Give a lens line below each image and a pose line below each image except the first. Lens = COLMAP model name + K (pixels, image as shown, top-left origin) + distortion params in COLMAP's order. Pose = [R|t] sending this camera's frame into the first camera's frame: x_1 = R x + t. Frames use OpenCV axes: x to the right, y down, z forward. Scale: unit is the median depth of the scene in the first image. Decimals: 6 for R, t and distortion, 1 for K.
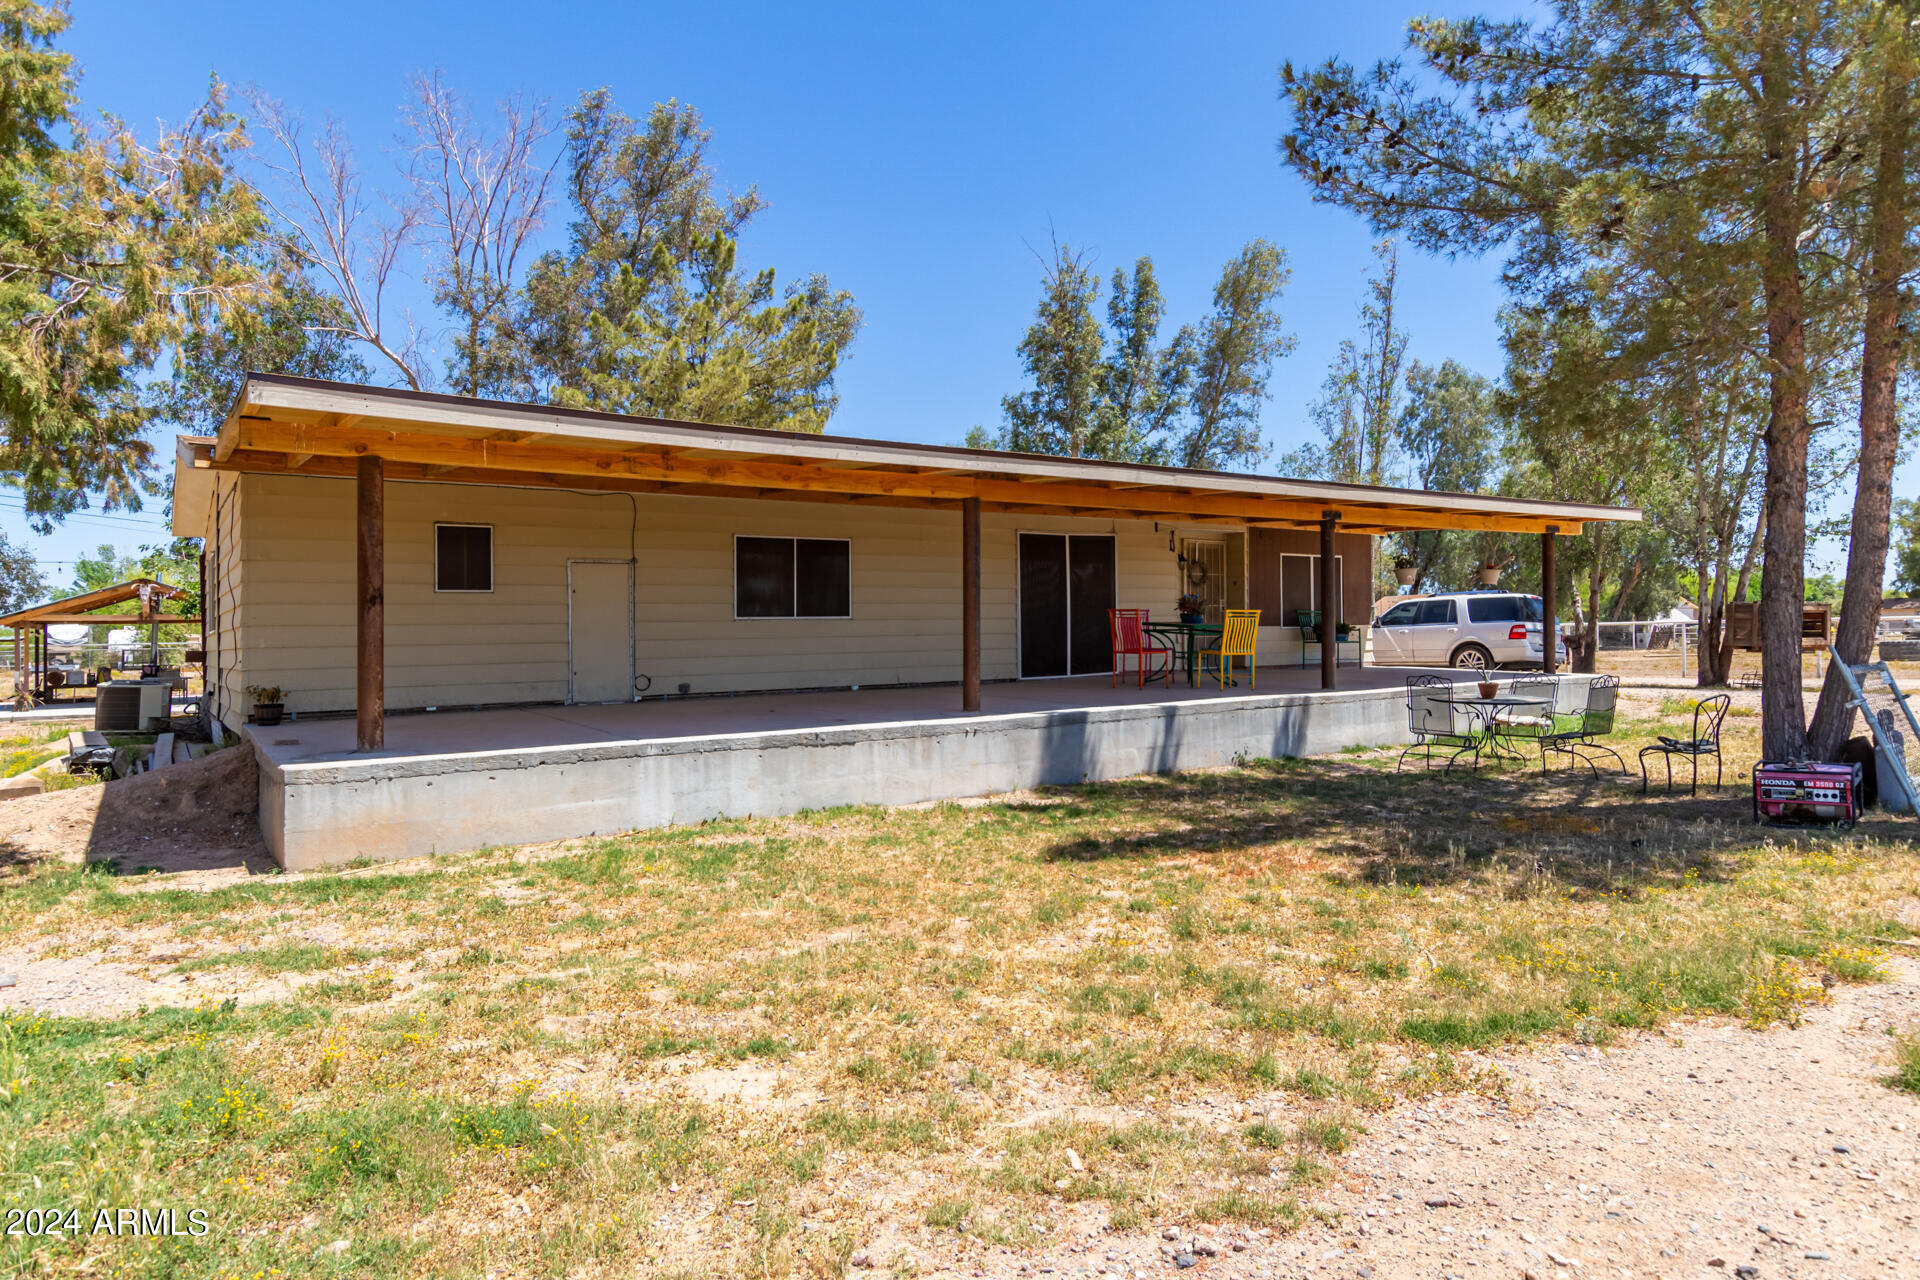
lens RADIAL K [[1147.3, 0, 960.0], [0, 1147.3, 640.0], [0, 0, 1]] dist [-0.001561, 0.047415]
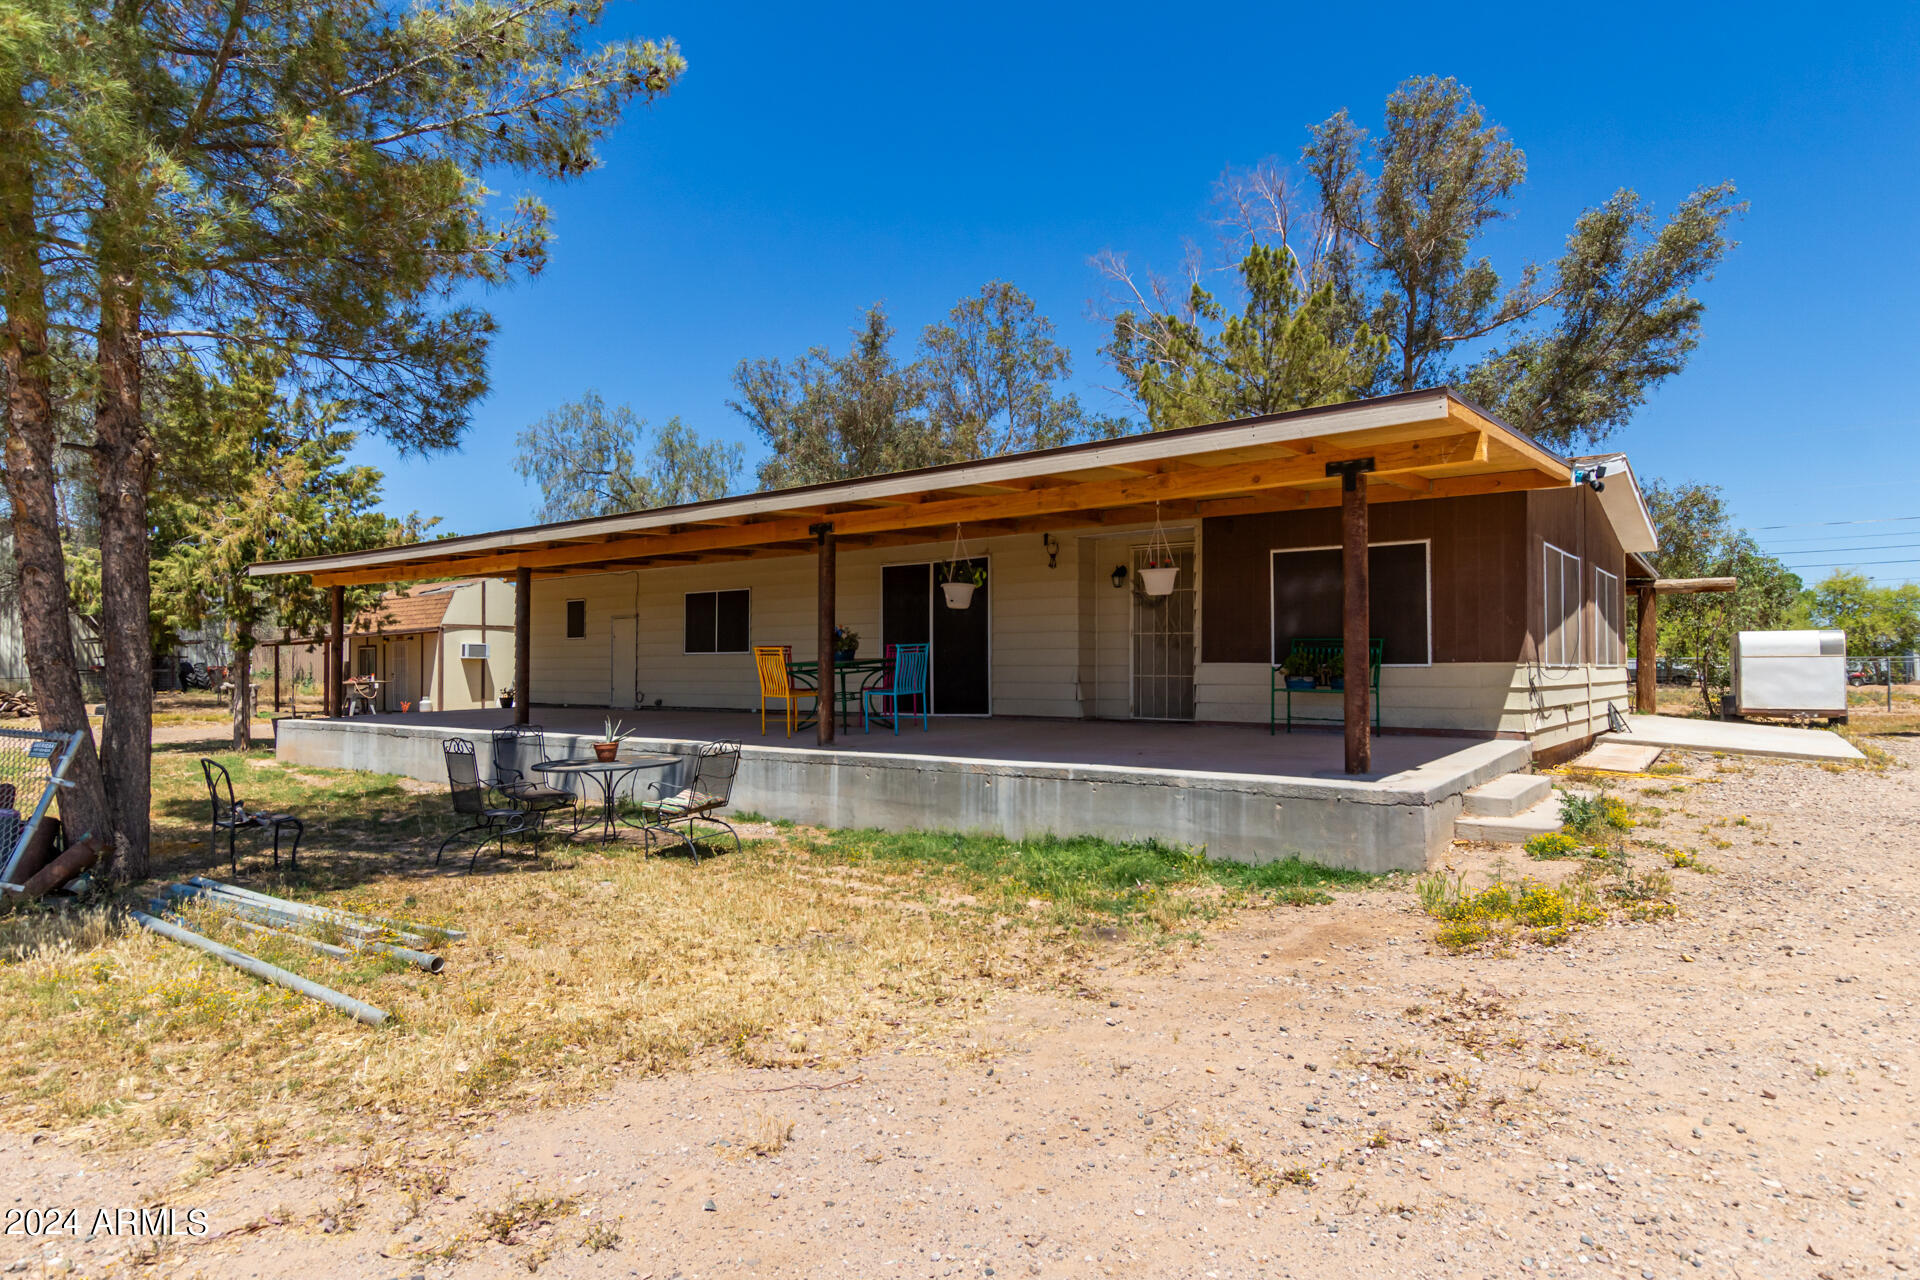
lens RADIAL K [[1098.1, 0, 960.0], [0, 1098.1, 640.0], [0, 0, 1]] dist [0.001578, 0.000667]
pose [[0.304501, -0.005314, -0.952497, 1.182716], [-0.005660, 0.999957, -0.007388, -0.028223], [0.952495, 0.007641, 0.304457, 0.939660]]
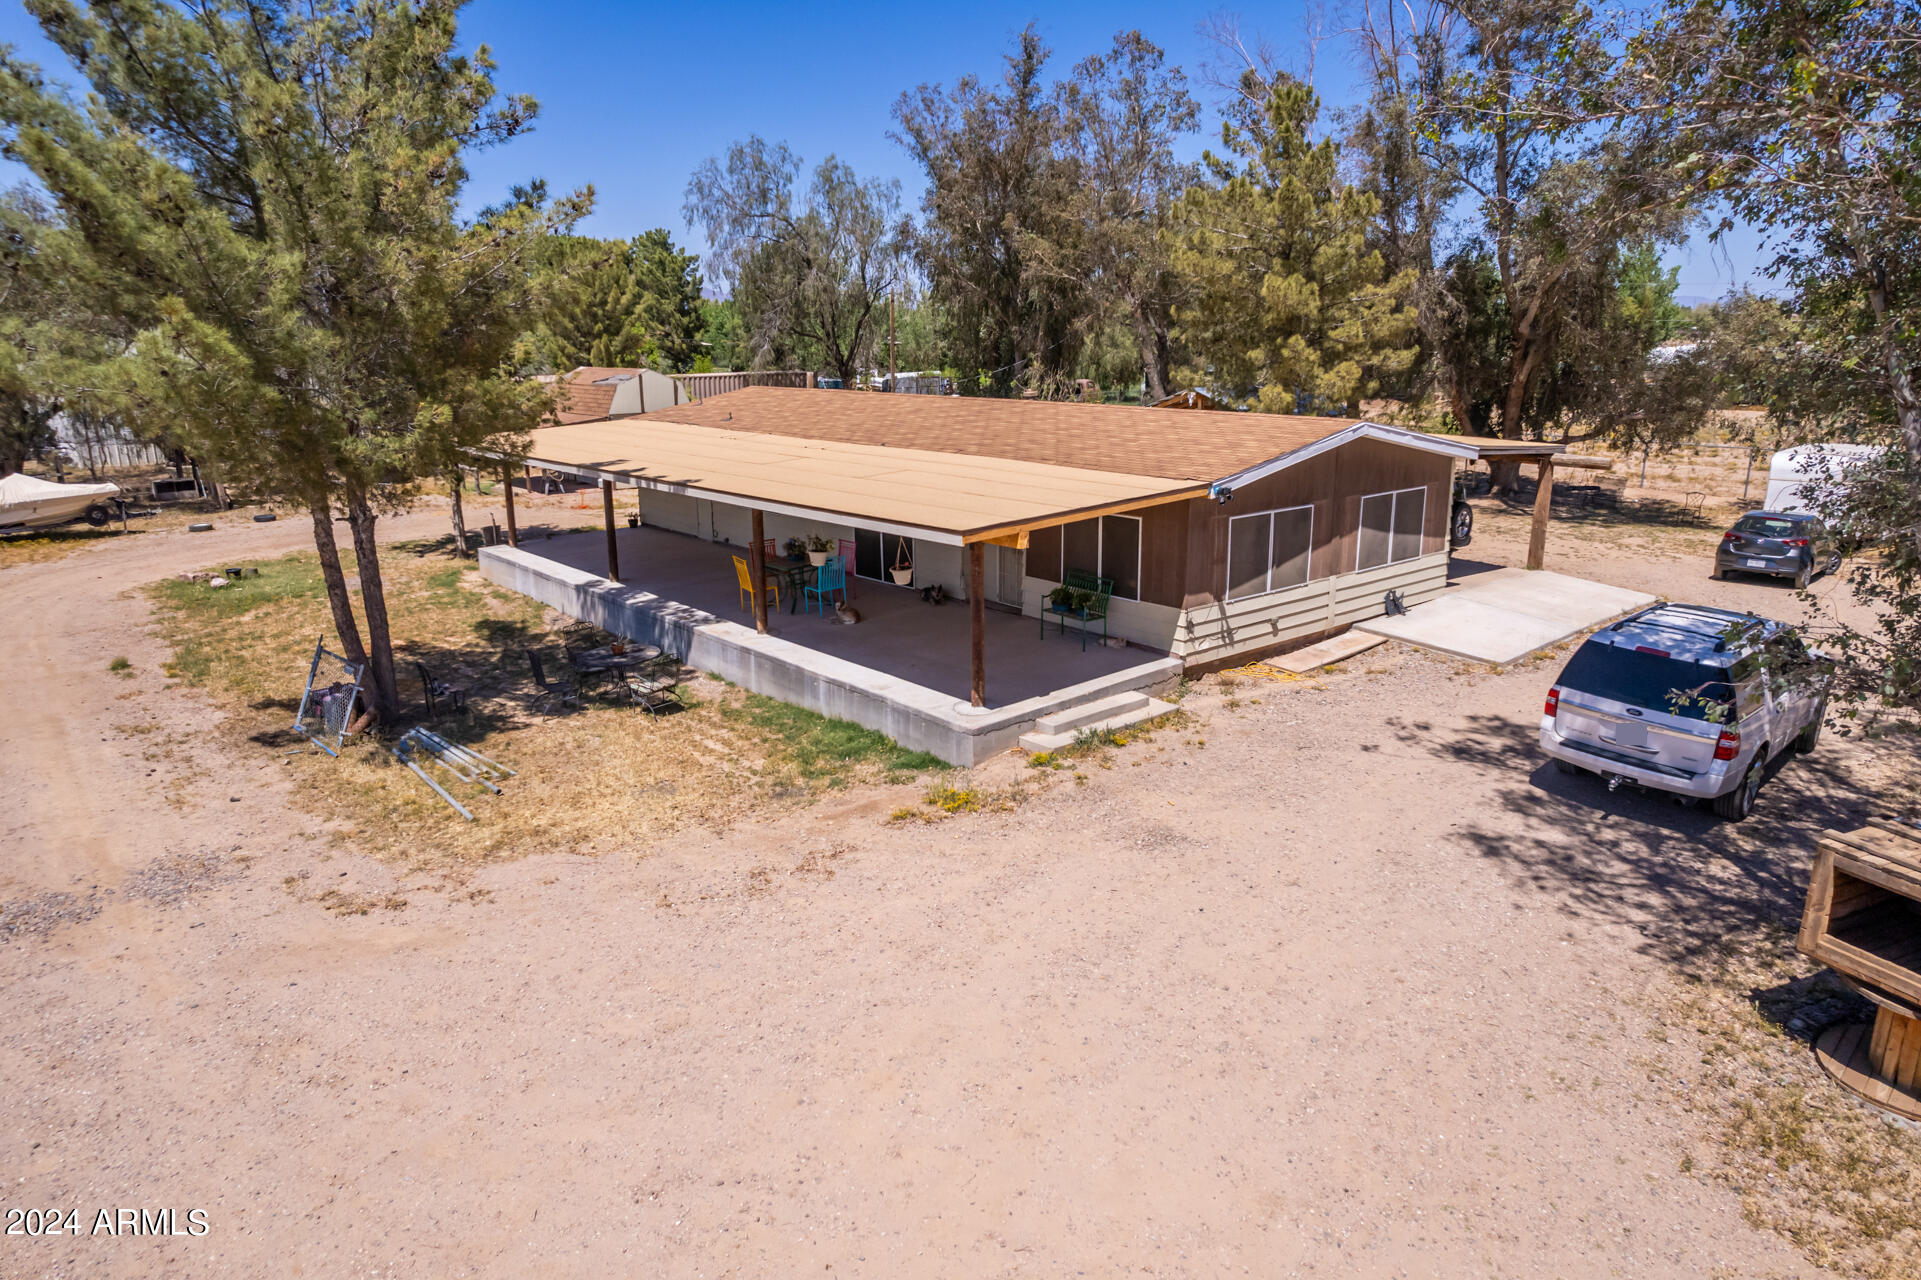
lens RADIAL K [[1234.2, 0, 962.5], [0, 1234.2, 625.7], [0, 0, 1]] dist [-0.073130, 0.065156]
pose [[0.090006, 0.253929, -0.963026, 1.813261], [0.003858, 0.966854, 0.255299, -0.342379], [0.995934, -0.026694, 0.086043, 1.211708]]
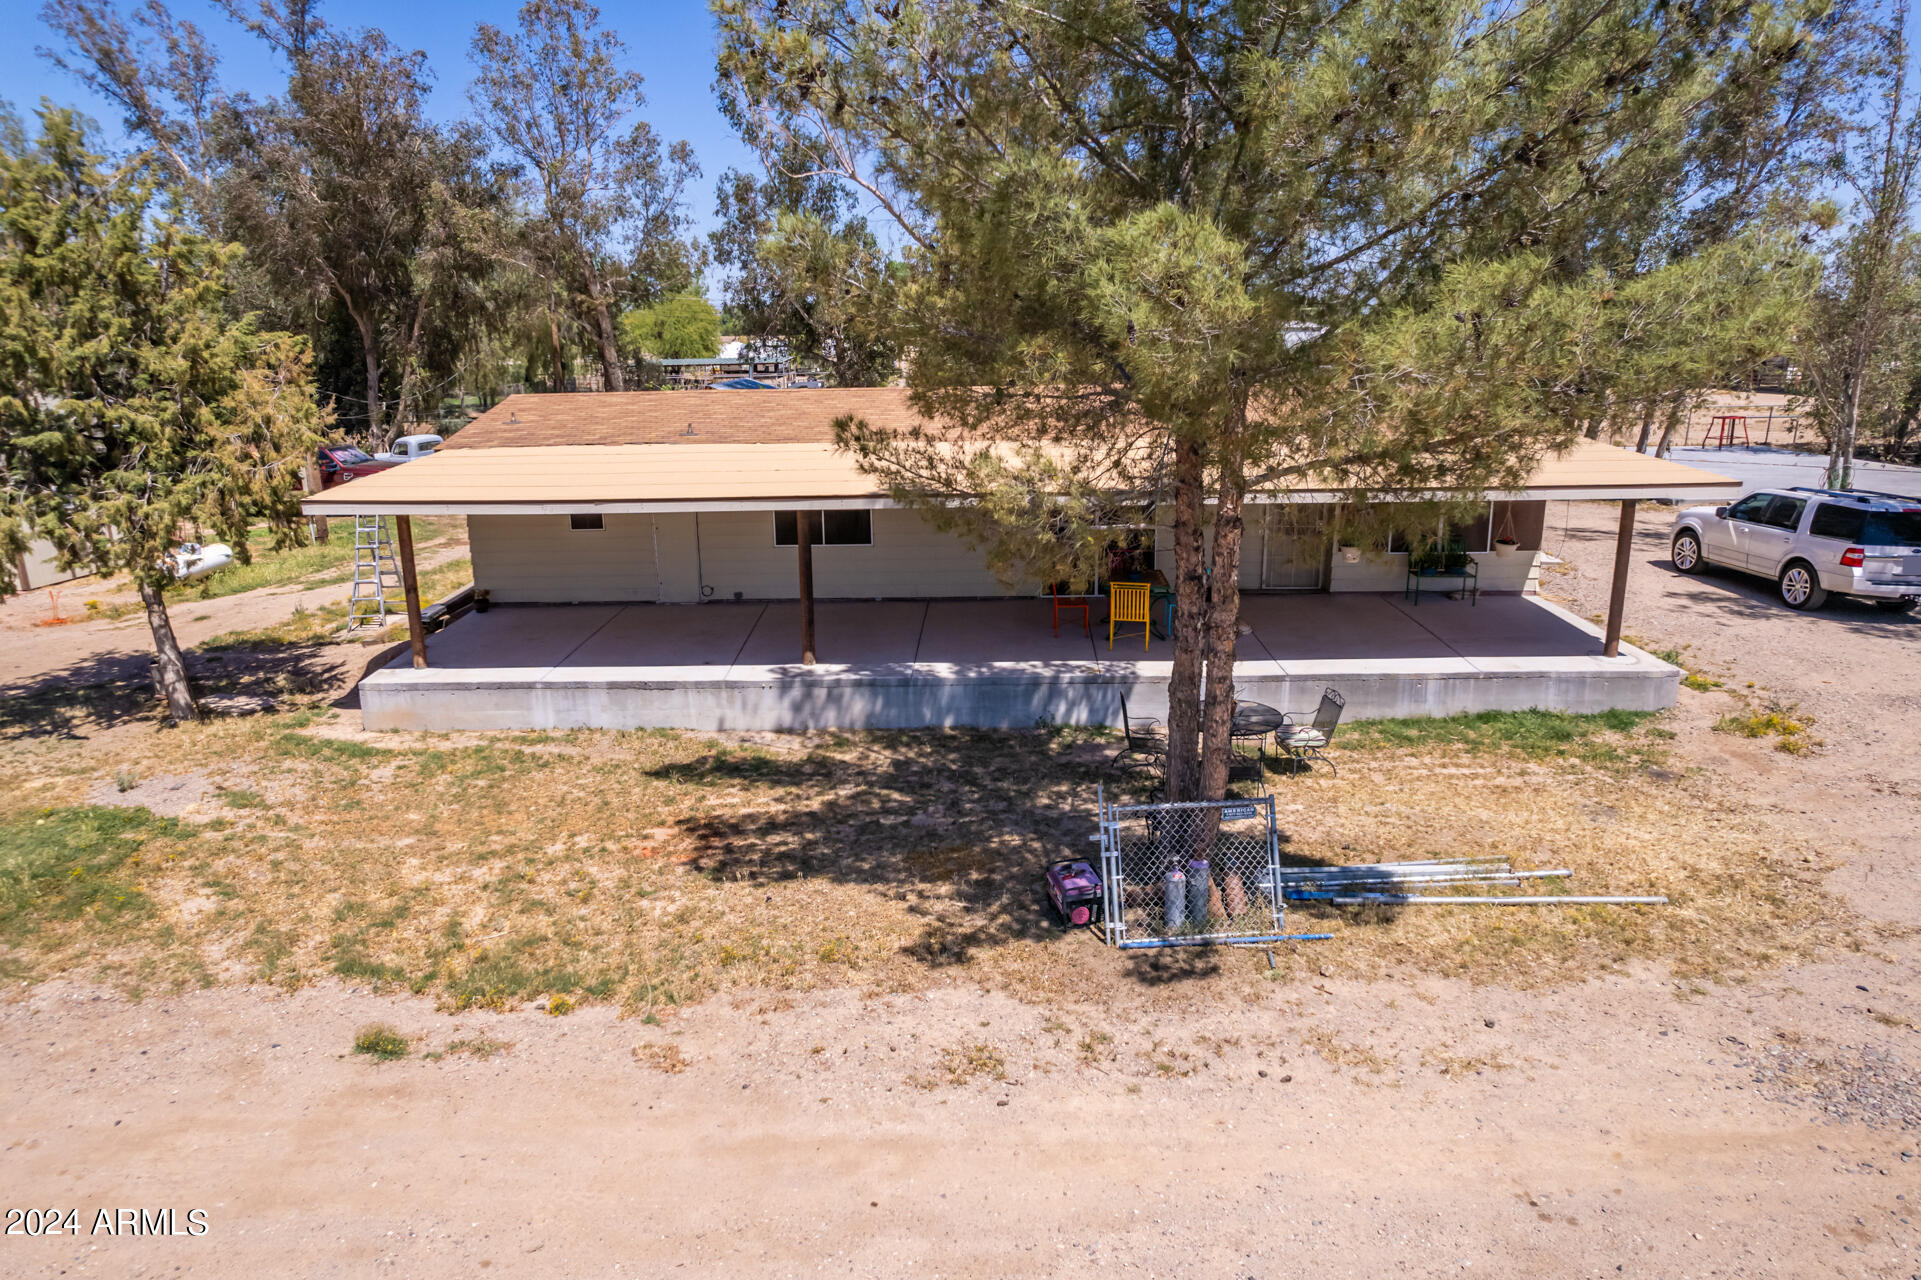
lens RADIAL K [[1234.2, 0, 962.5], [0, 1234.2, 625.7], [0, 0, 1]] dist [-0.073130, 0.065156]
pose [[0.810399, 0.145428, -0.567543, 0.844081], [-0.002608, 0.969589, 0.244724, -0.292441], [0.585873, -0.196844, 0.786133, -0.026717]]
